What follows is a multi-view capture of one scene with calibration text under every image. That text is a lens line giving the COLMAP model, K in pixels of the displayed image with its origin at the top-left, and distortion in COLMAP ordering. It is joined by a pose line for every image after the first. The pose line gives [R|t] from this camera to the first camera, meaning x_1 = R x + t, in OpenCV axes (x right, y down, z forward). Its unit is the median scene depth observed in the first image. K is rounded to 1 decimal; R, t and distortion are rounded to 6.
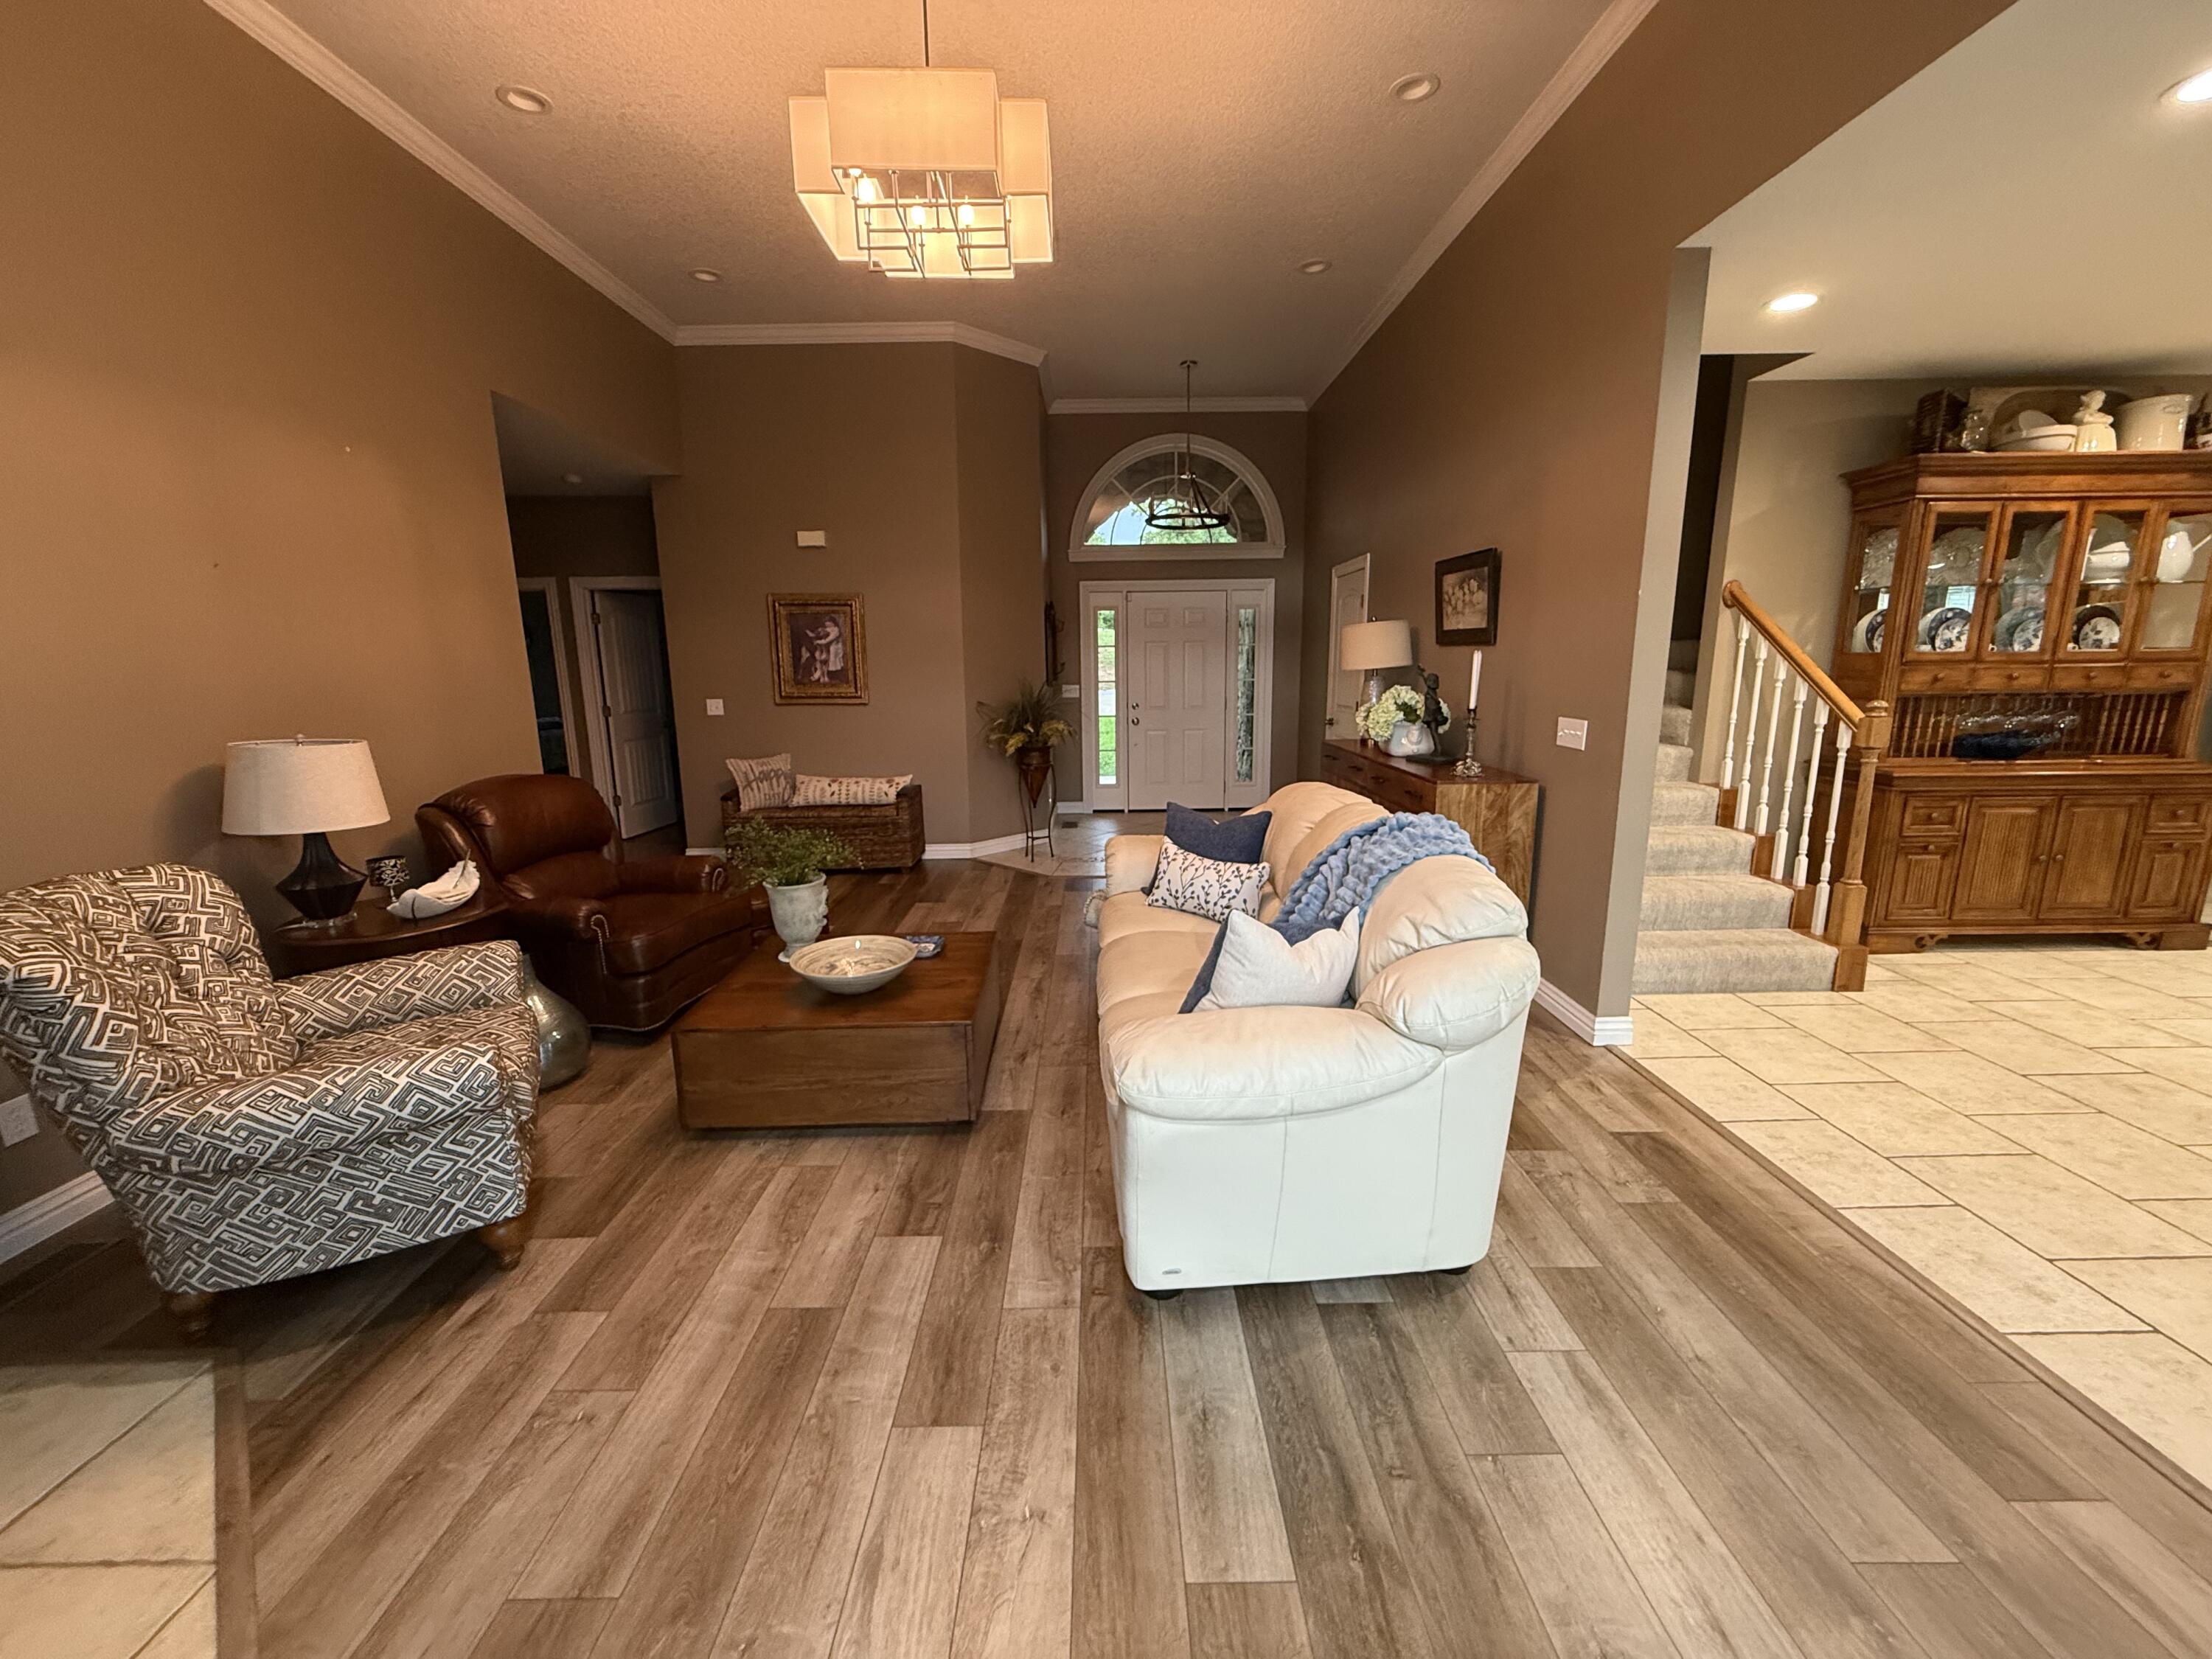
lens RADIAL K [[874.5, 0, 1111.5], [0, 874.5, 823.3], [0, 0, 1]] dist [0.003577, -0.000341]
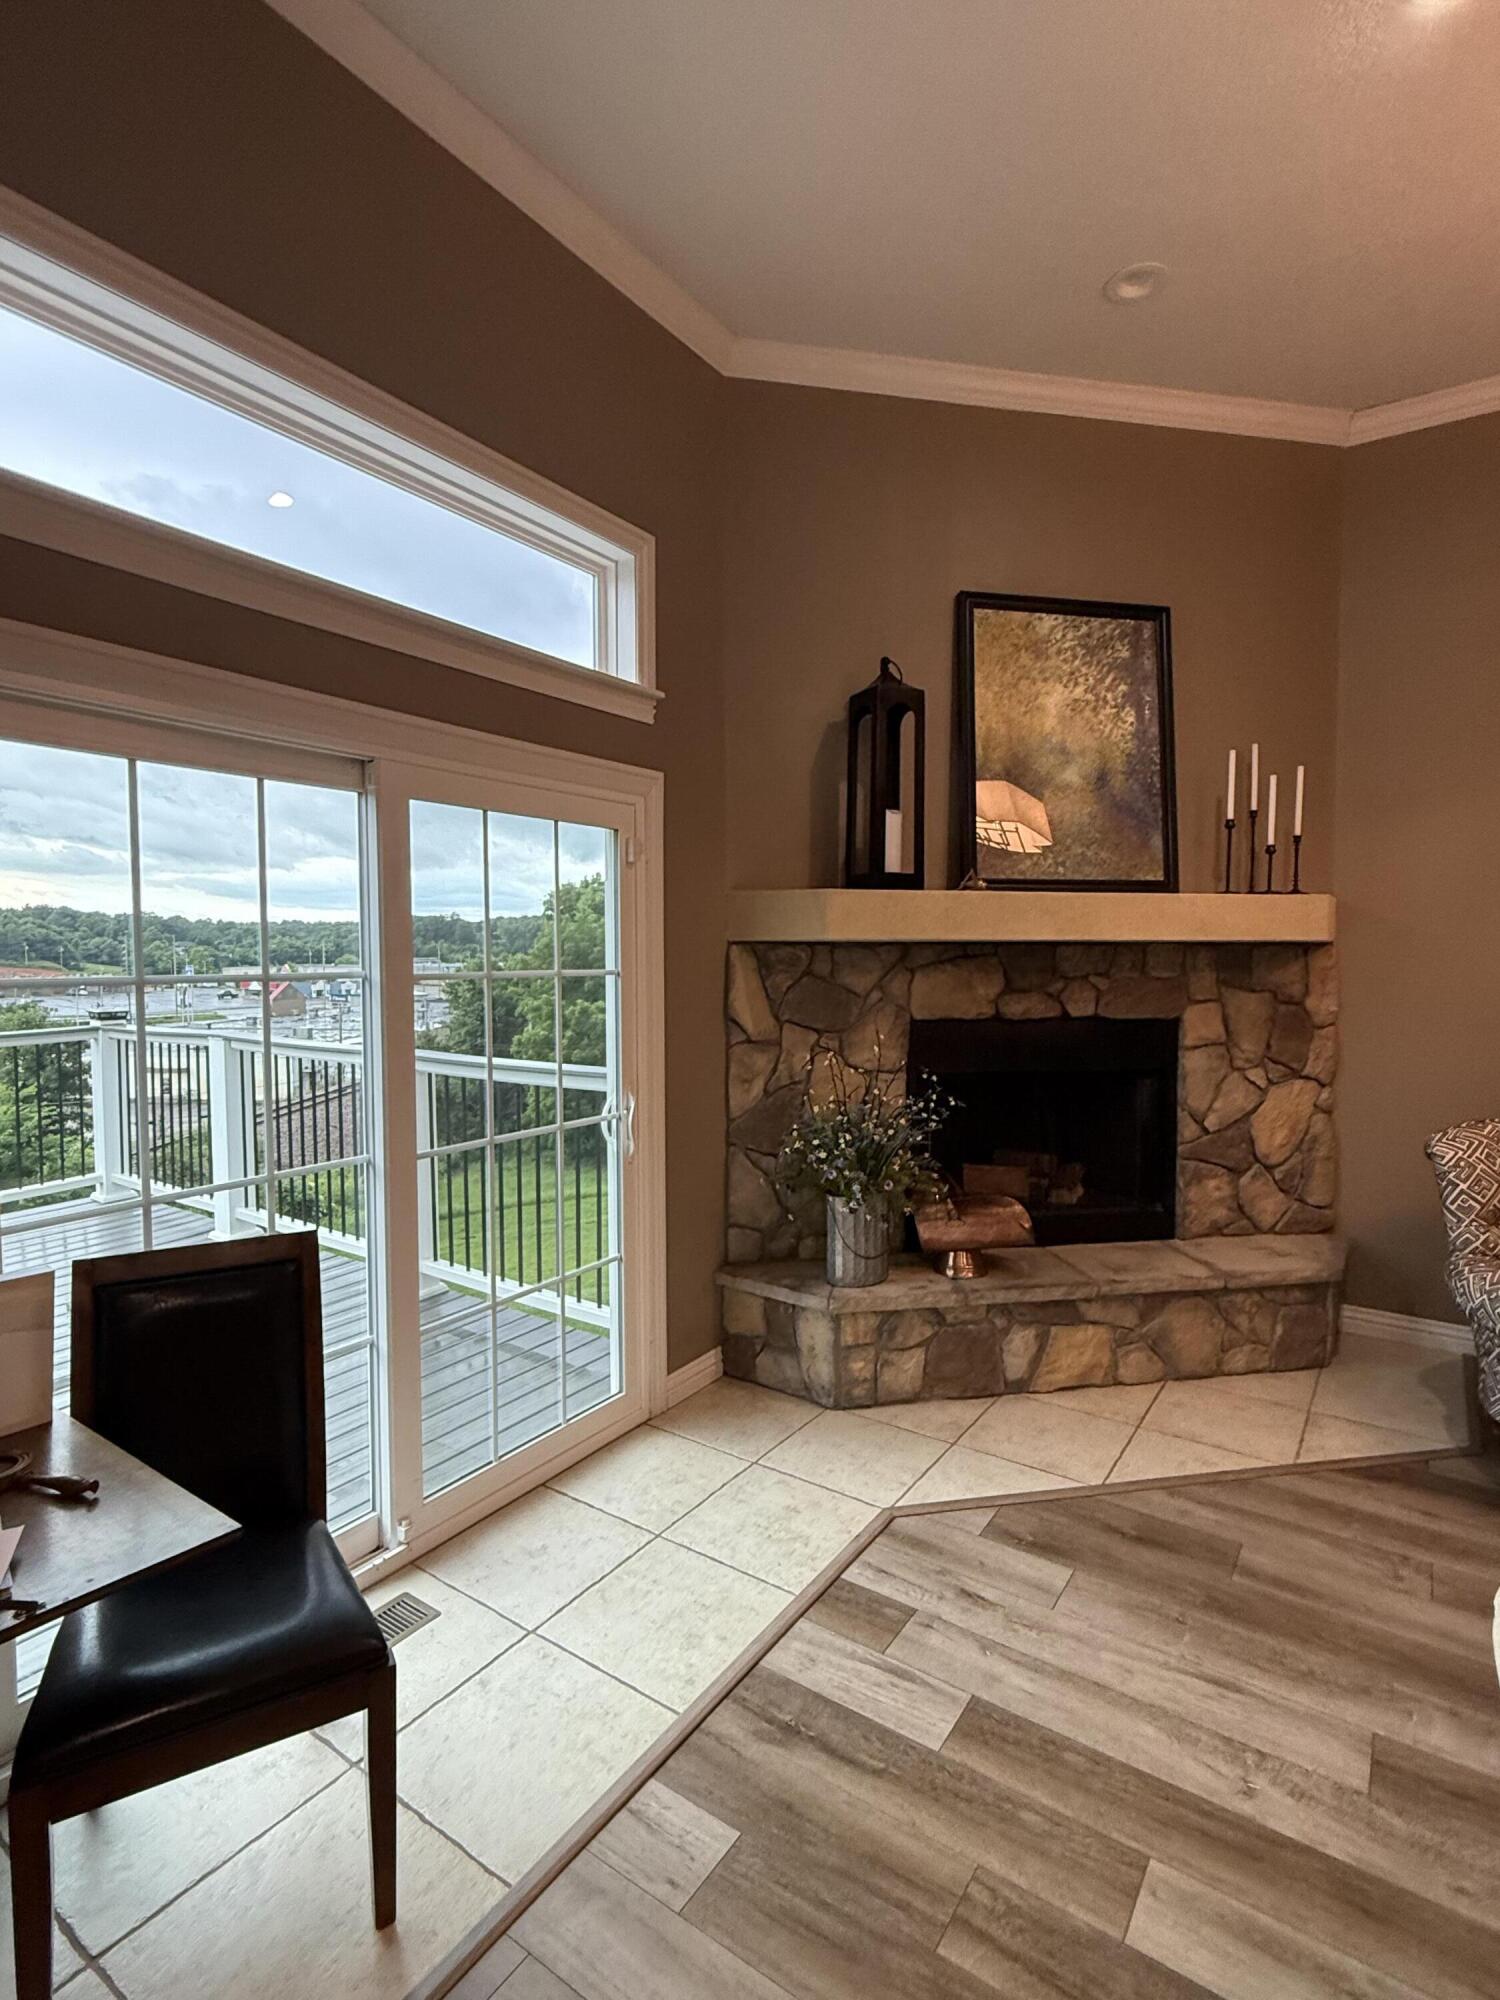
lens RADIAL K [[1002.3, 0, 754.9], [0, 1002.3, 994.2], [0, 0, 1]] dist [0.008826, 0.000765]
pose [[-0.566346, 0.048772, -0.822723, 1.107031], [-0.144459, 0.976919, 0.157356, -0.239983], [0.811408, 0.207968, -0.546229, 0.892071]]
